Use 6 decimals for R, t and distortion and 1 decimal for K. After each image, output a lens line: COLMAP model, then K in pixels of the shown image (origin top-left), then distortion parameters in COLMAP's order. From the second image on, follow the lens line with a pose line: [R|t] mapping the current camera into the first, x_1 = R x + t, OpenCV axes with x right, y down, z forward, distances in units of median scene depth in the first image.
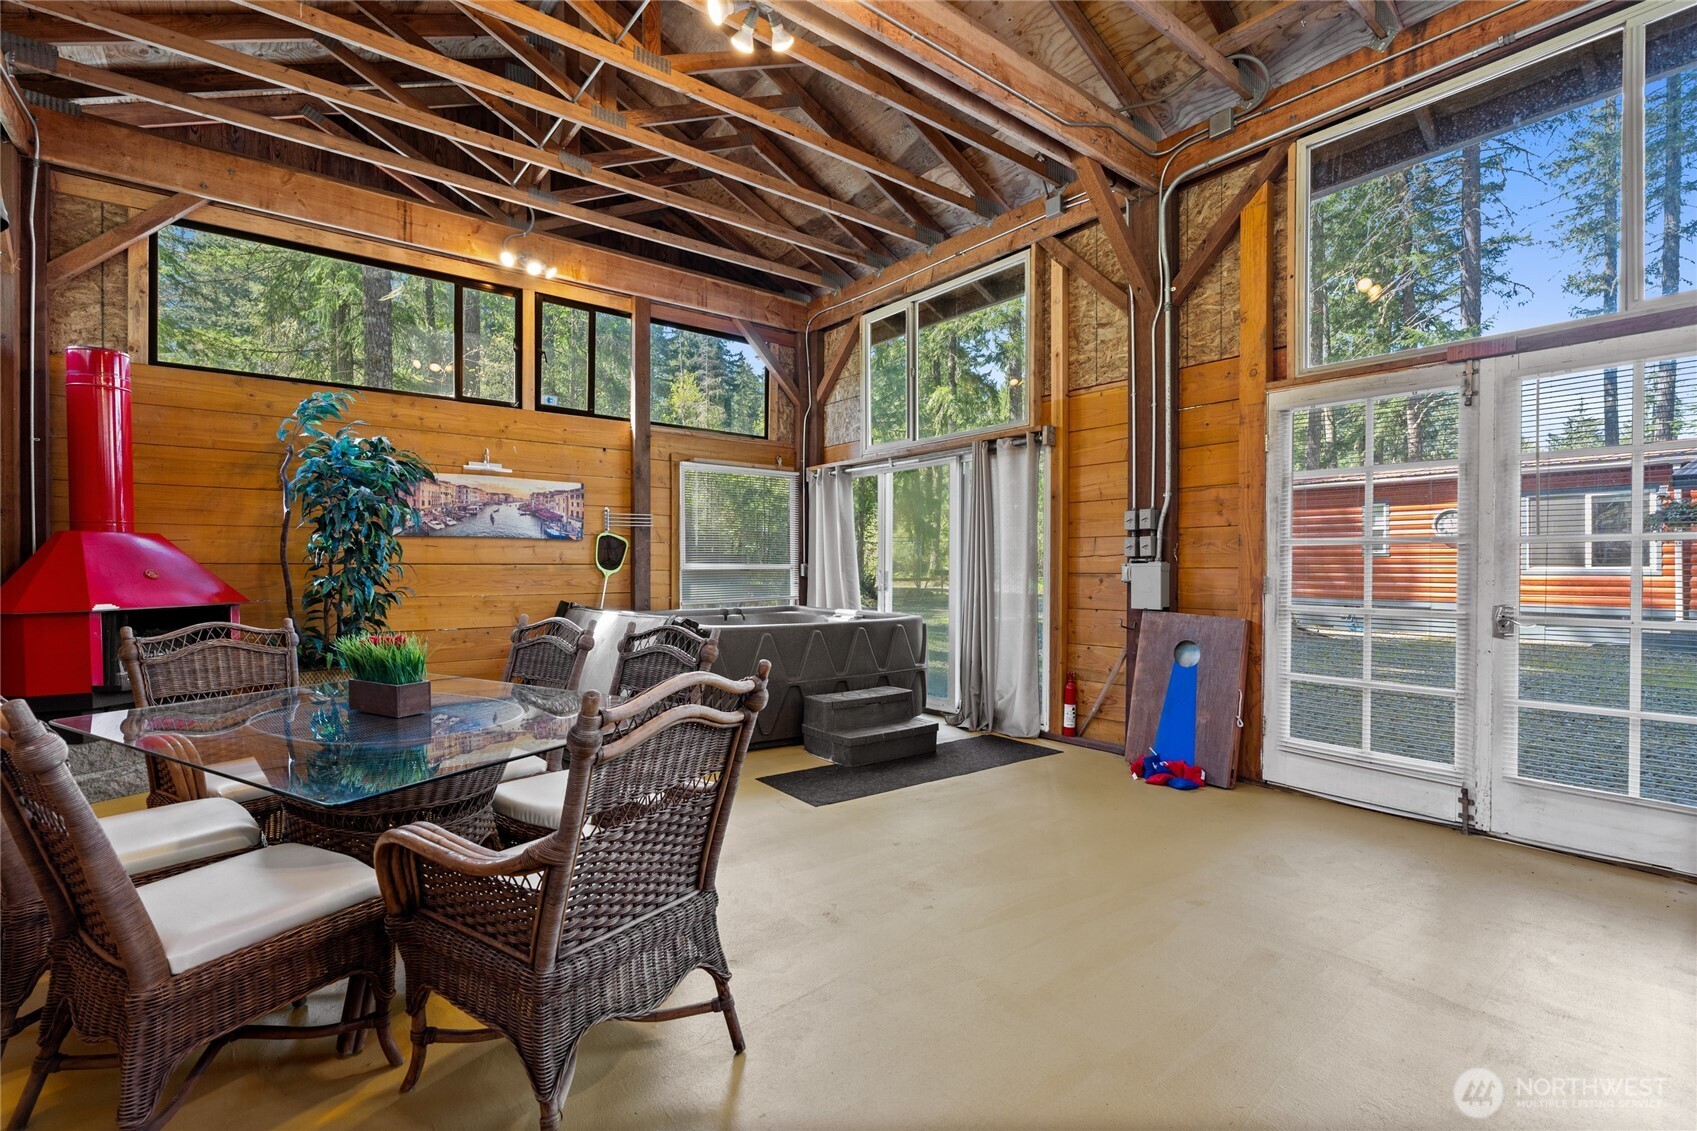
lens RADIAL K [[760.2, 0, 848.5], [0, 760.2, 565.5], [0, 0, 1]] dist [-0.002923, 0.000529]
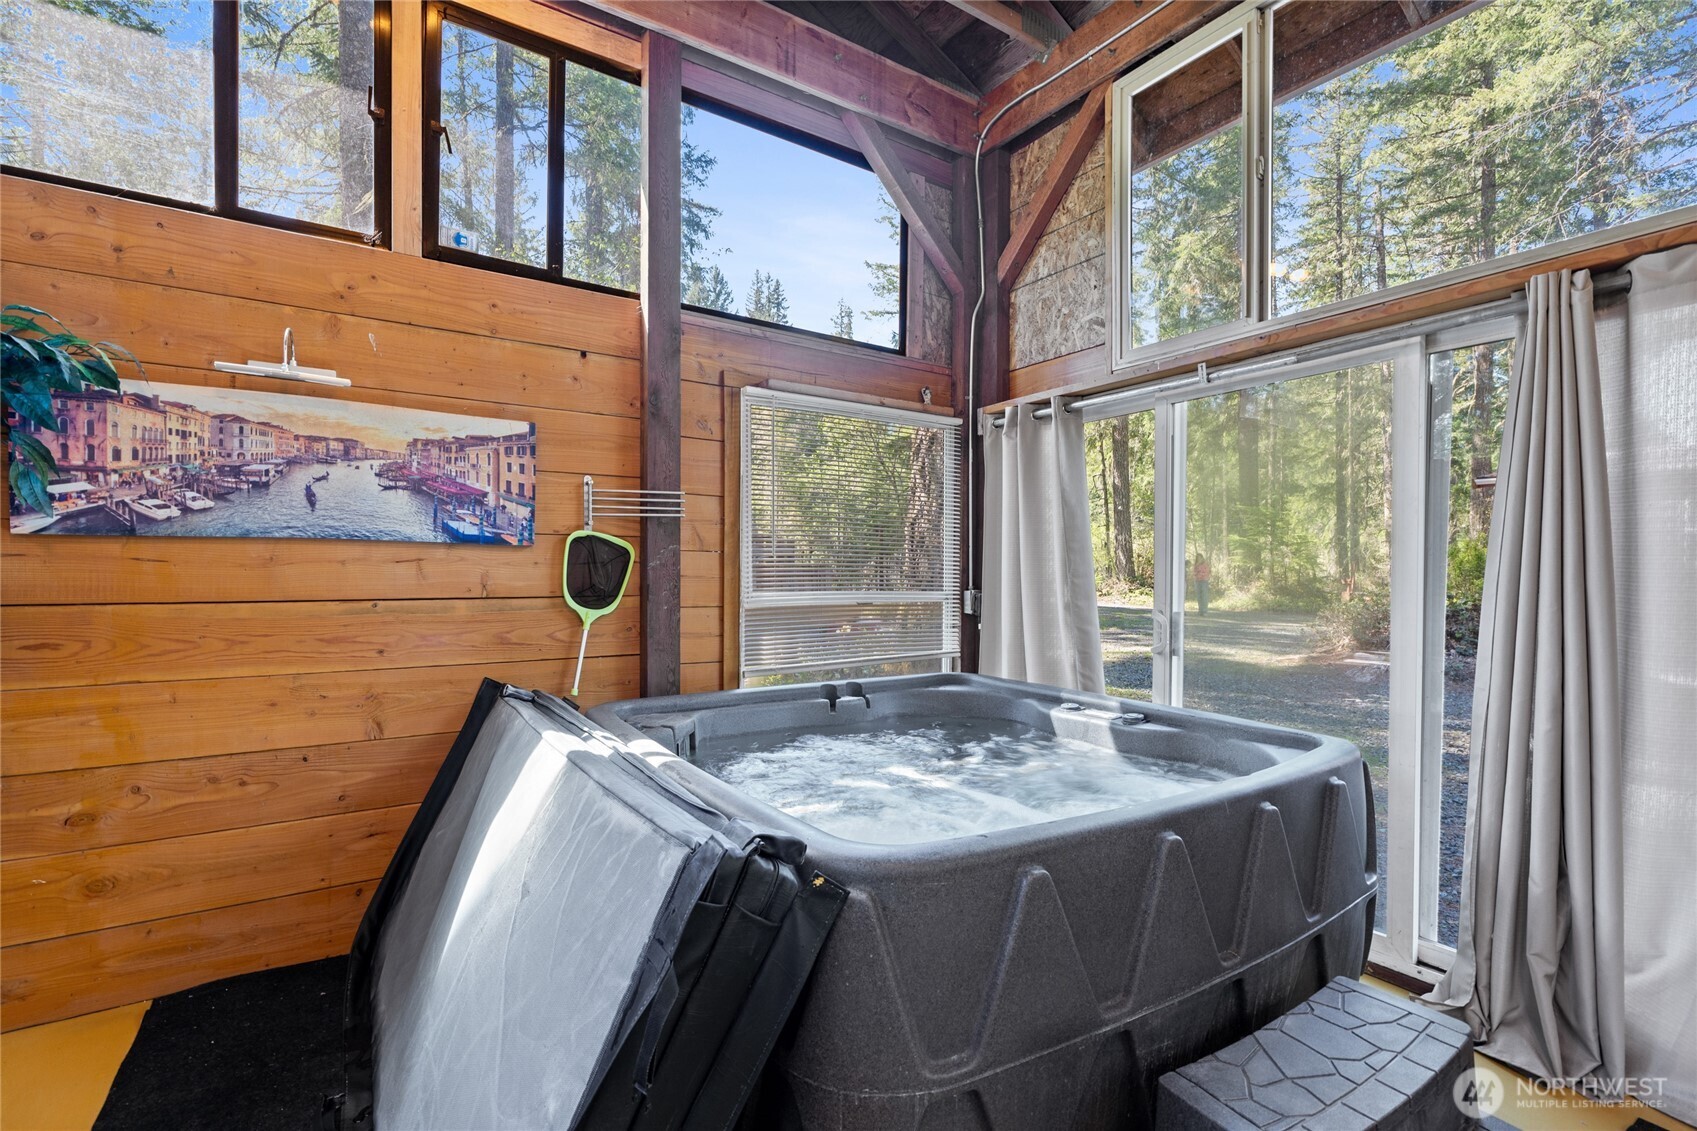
lens RADIAL K [[760.2, 0, 848.5], [0, 760.2, 565.5], [0, 0, 1]] dist [-0.002923, 0.000529]
pose [[0.997013, 0.001690, -0.077217, -0.117705], [-0.002341, 0.999962, -0.008352, -0.017297], [0.077199, 0.008508, 0.996979, 0.531062]]
